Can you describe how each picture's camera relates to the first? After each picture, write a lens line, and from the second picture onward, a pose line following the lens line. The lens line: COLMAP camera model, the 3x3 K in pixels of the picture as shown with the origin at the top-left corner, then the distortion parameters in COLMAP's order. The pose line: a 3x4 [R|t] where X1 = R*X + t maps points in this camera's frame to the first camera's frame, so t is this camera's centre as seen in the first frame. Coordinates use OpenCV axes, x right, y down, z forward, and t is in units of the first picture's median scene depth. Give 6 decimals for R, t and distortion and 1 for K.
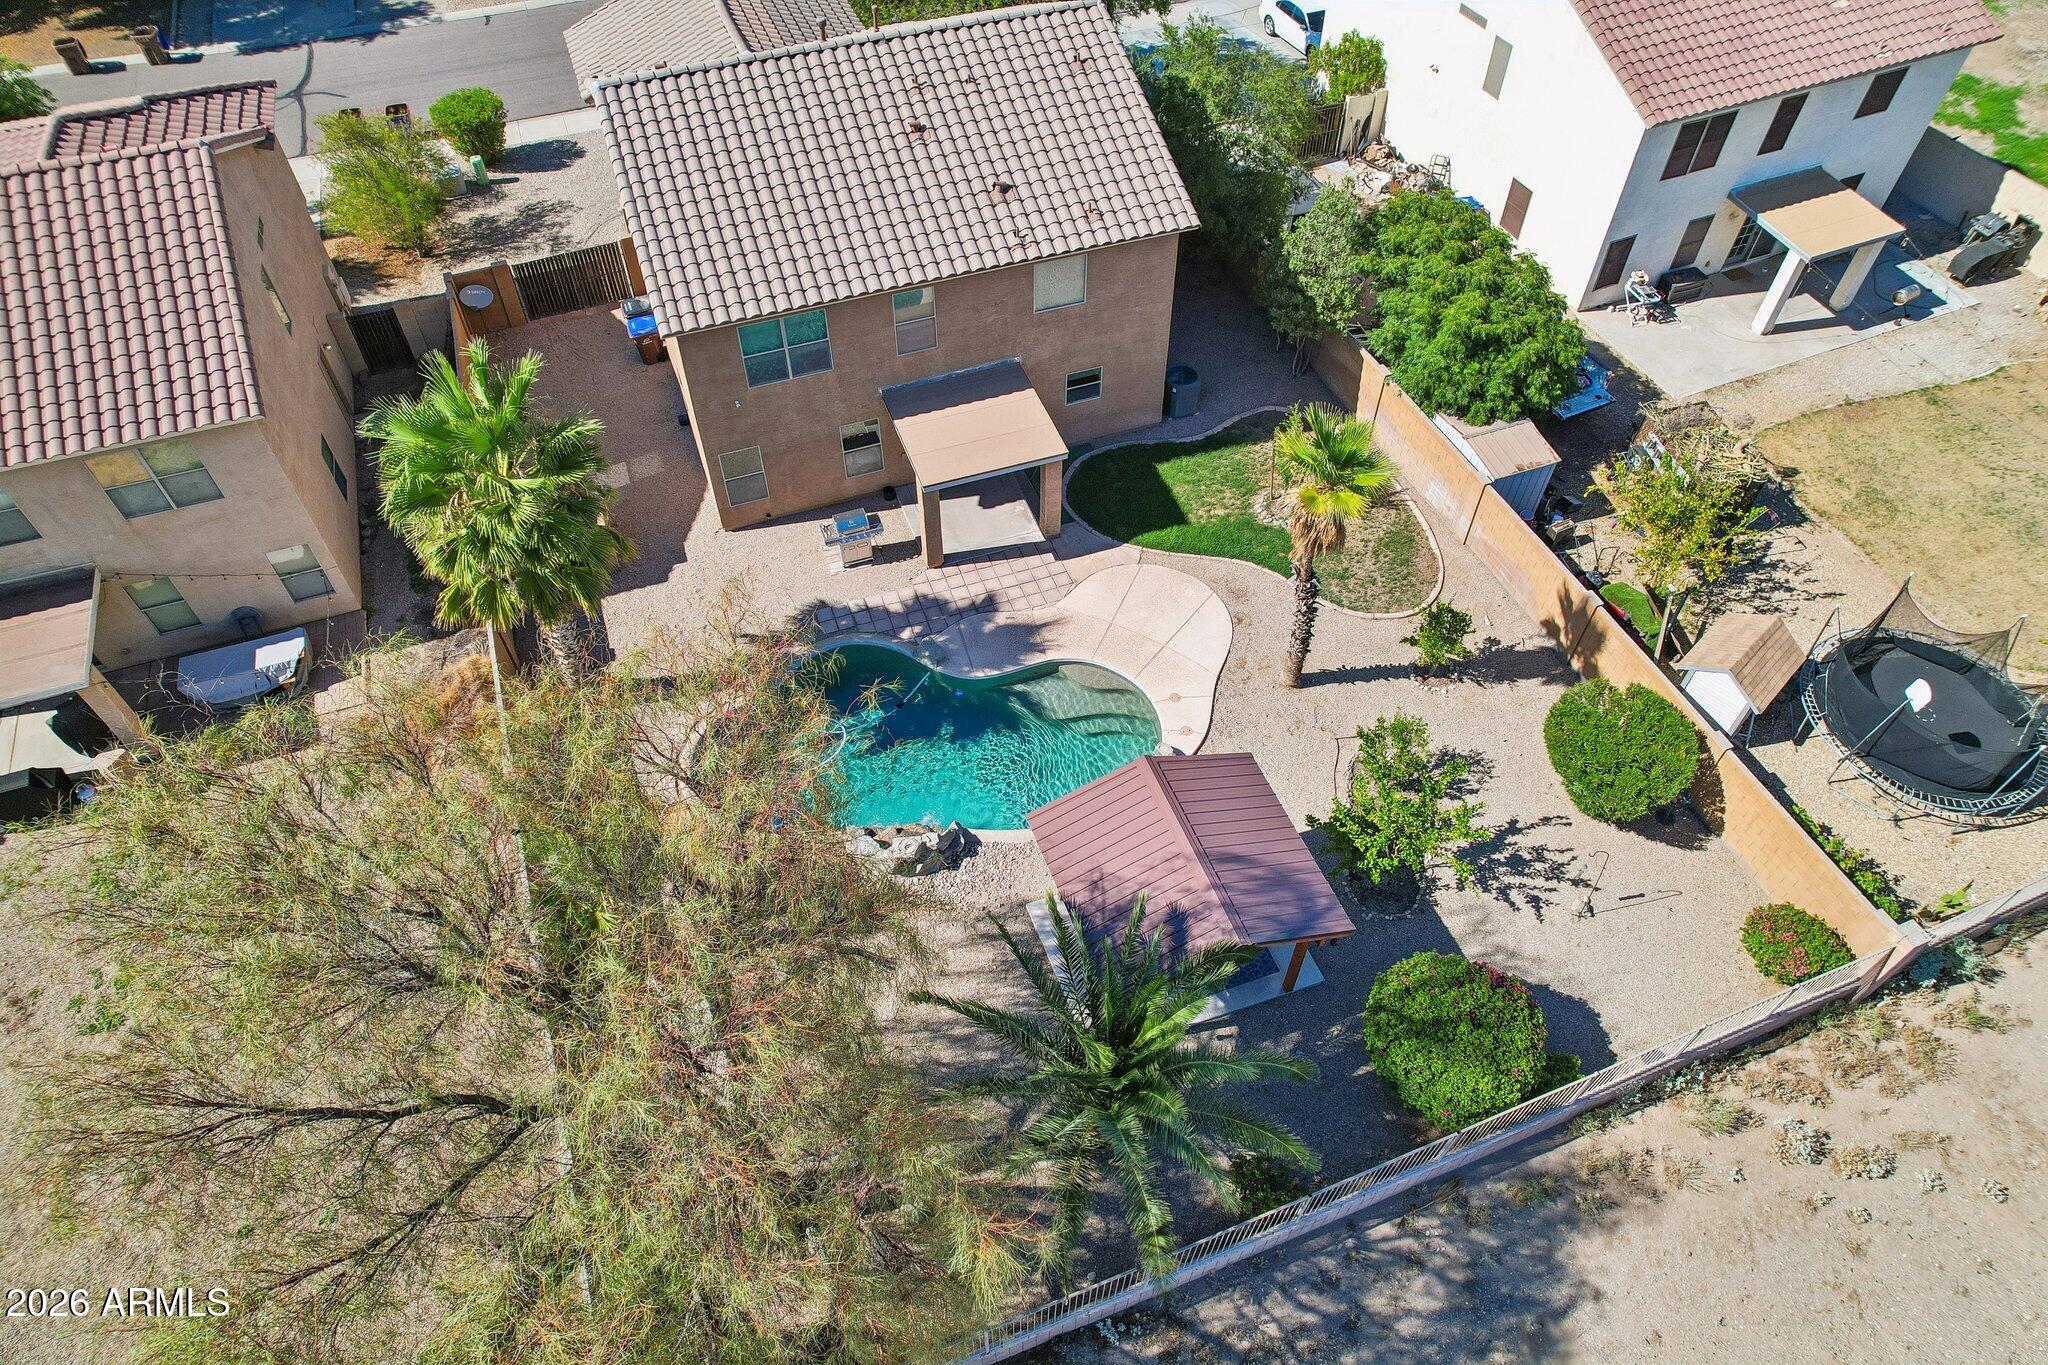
lens RADIAL K [[1306.3, 0, 1025.0], [0, 1306.3, 688.0], [0, 0, 1]] dist [-0.075379, 0.066836]
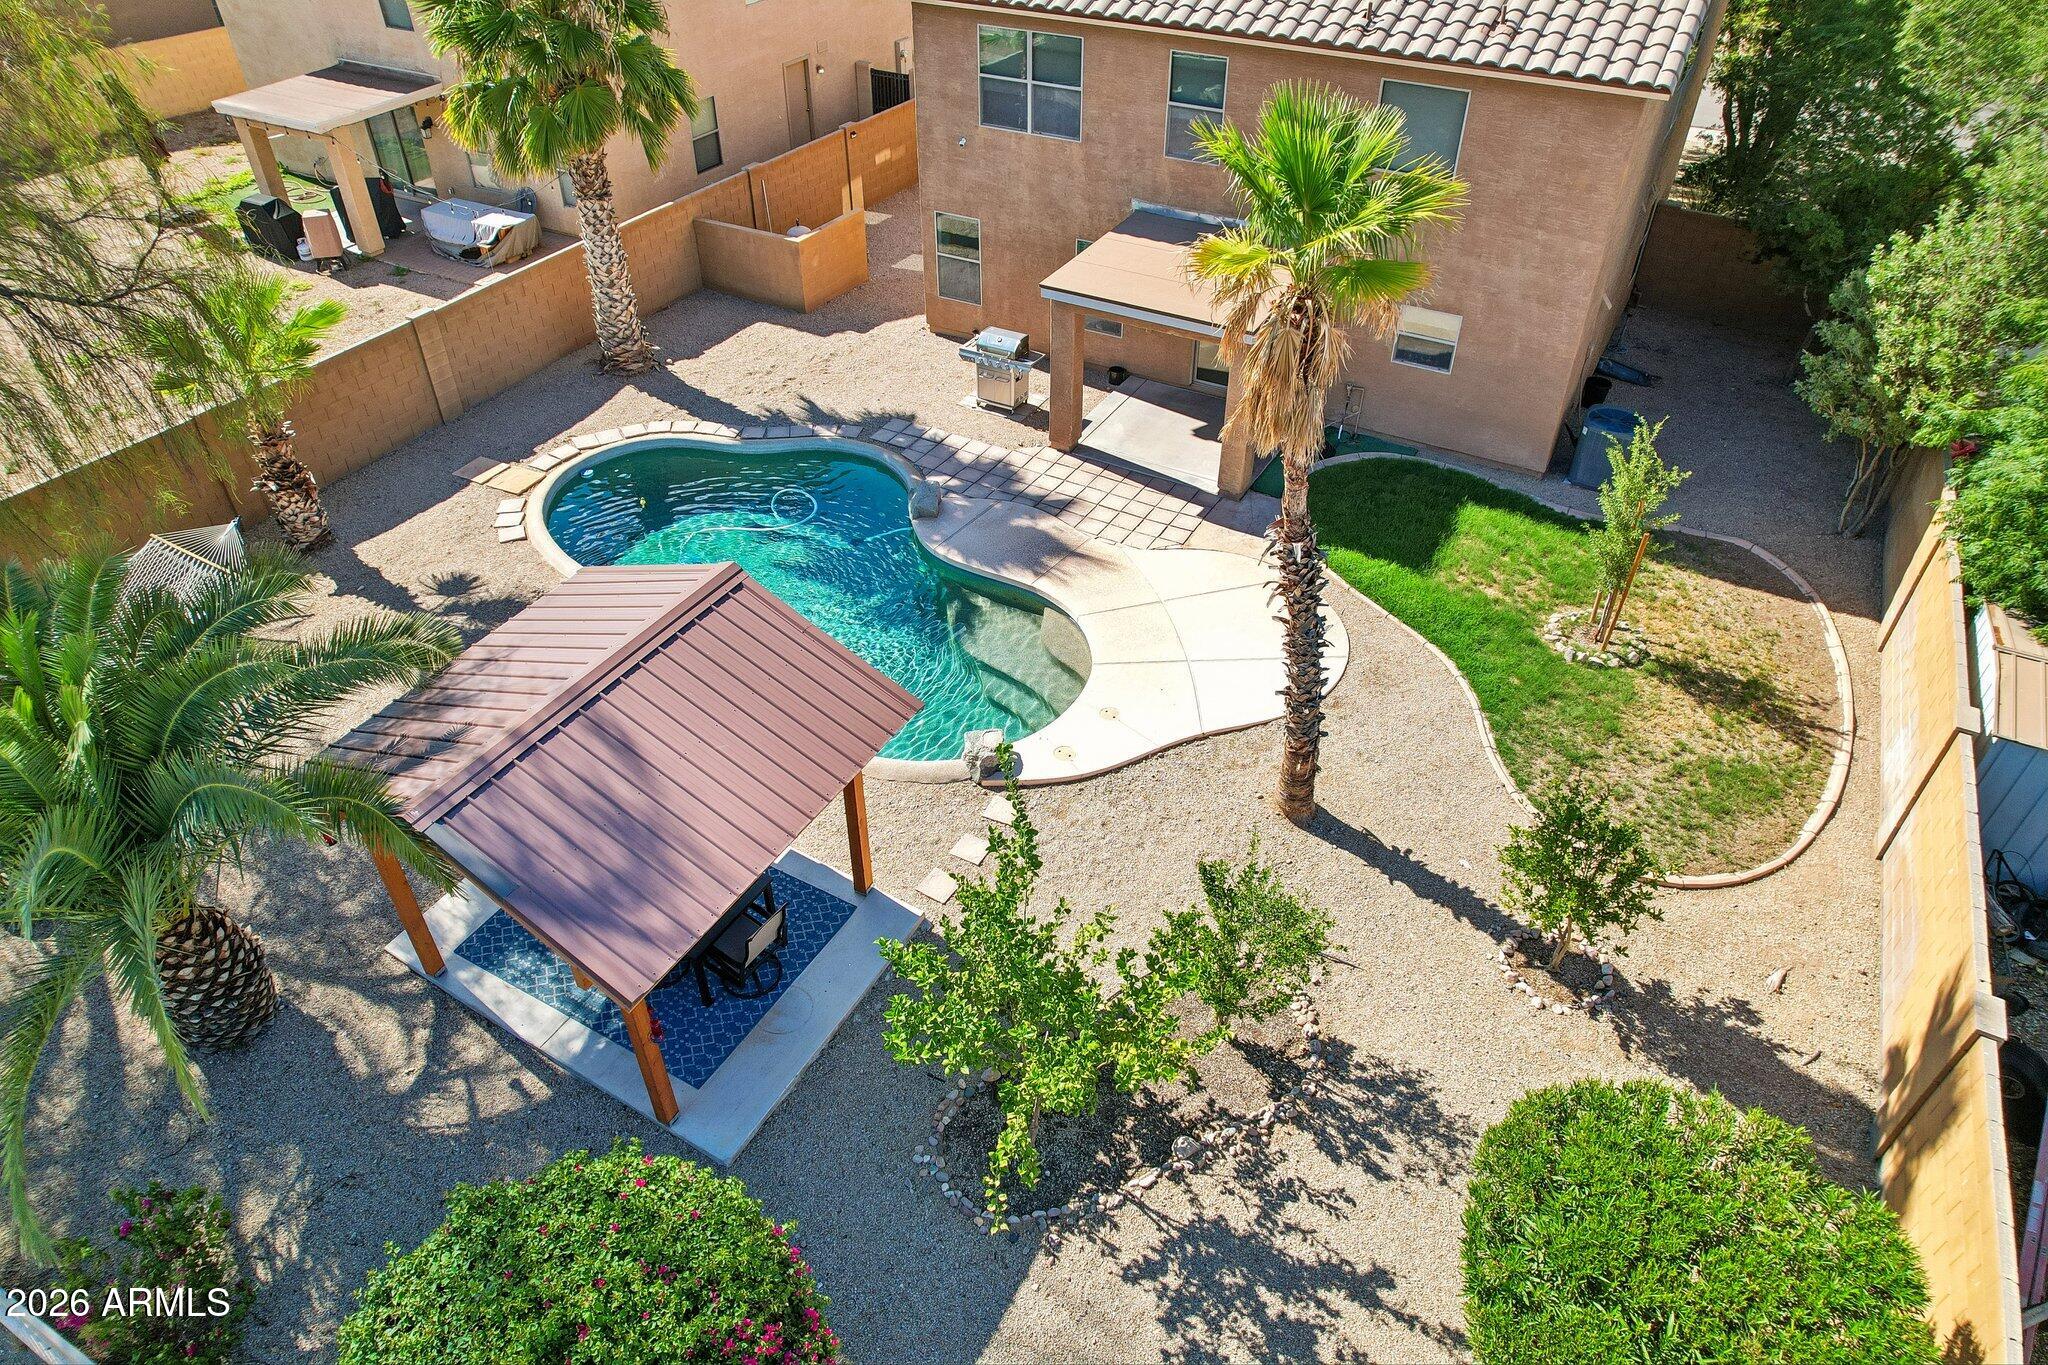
lens RADIAL K [[1308.6, 0, 1028.5], [0, 1308.6, 684.3], [0, 0, 1]] dist [-0.077807, 0.063839]
pose [[0.651811, 0.477973, -0.588799, 0.396762], [-0.586936, 0.809599, 0.007463, 0.012741], [0.480258, 0.340723, 0.808245, 0.488347]]
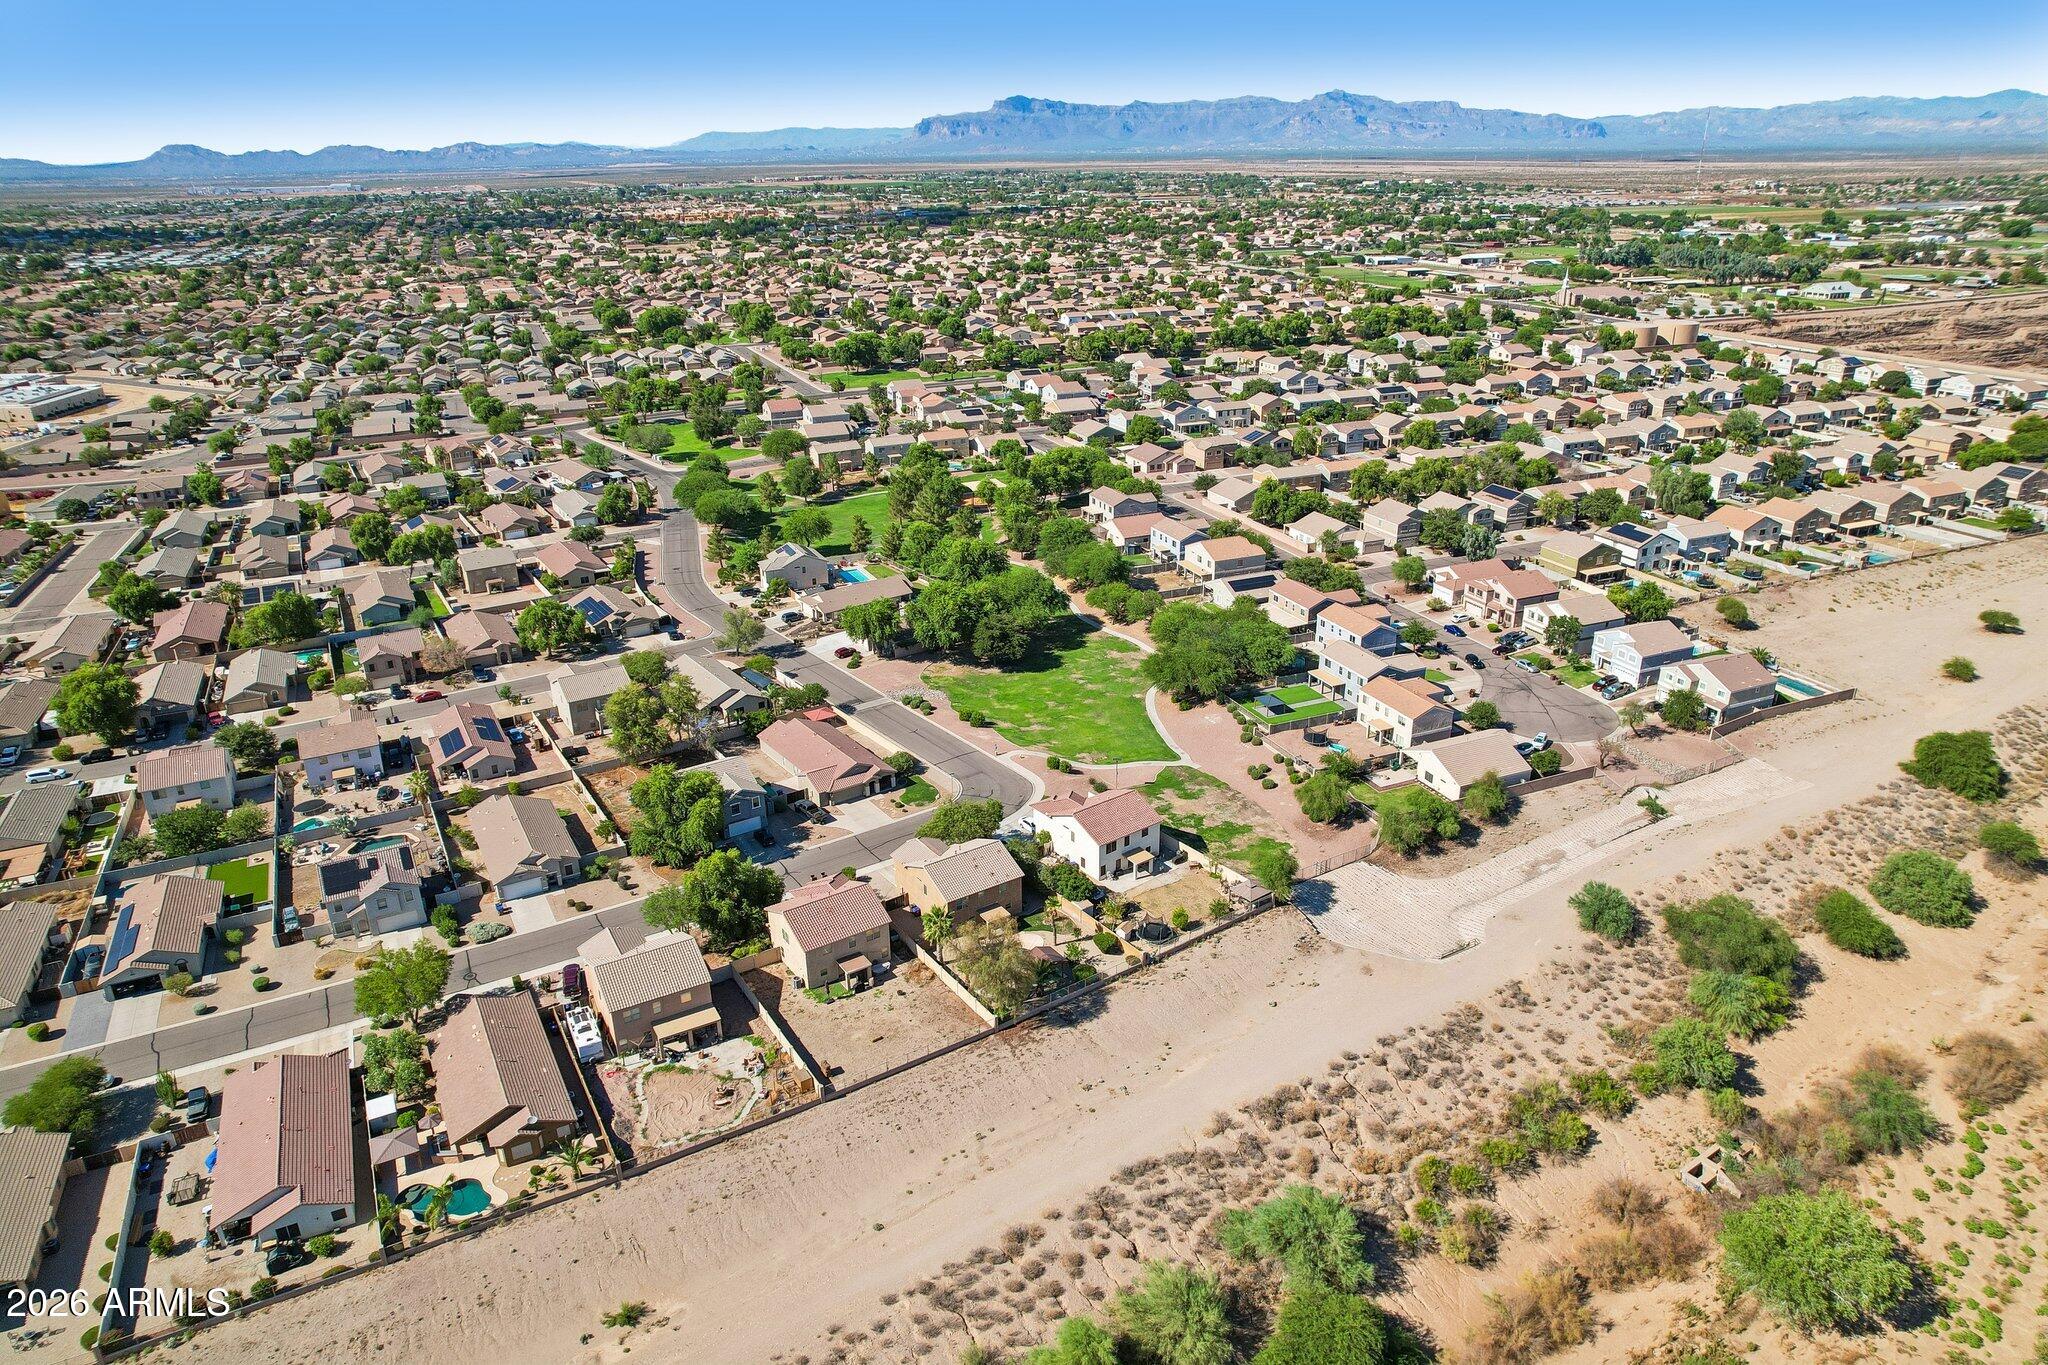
lens RADIAL K [[1288.3, 0, 1032.7], [0, 1288.3, 685.0], [0, 0, 1]] dist [-0.054163, 0.002032]
pose [[0.969658, -0.100562, 0.222825, -1.030469], [0.194509, 0.869496, -0.454030, 1.530905], [-0.148087, 0.483595, 0.862674, -4.404830]]
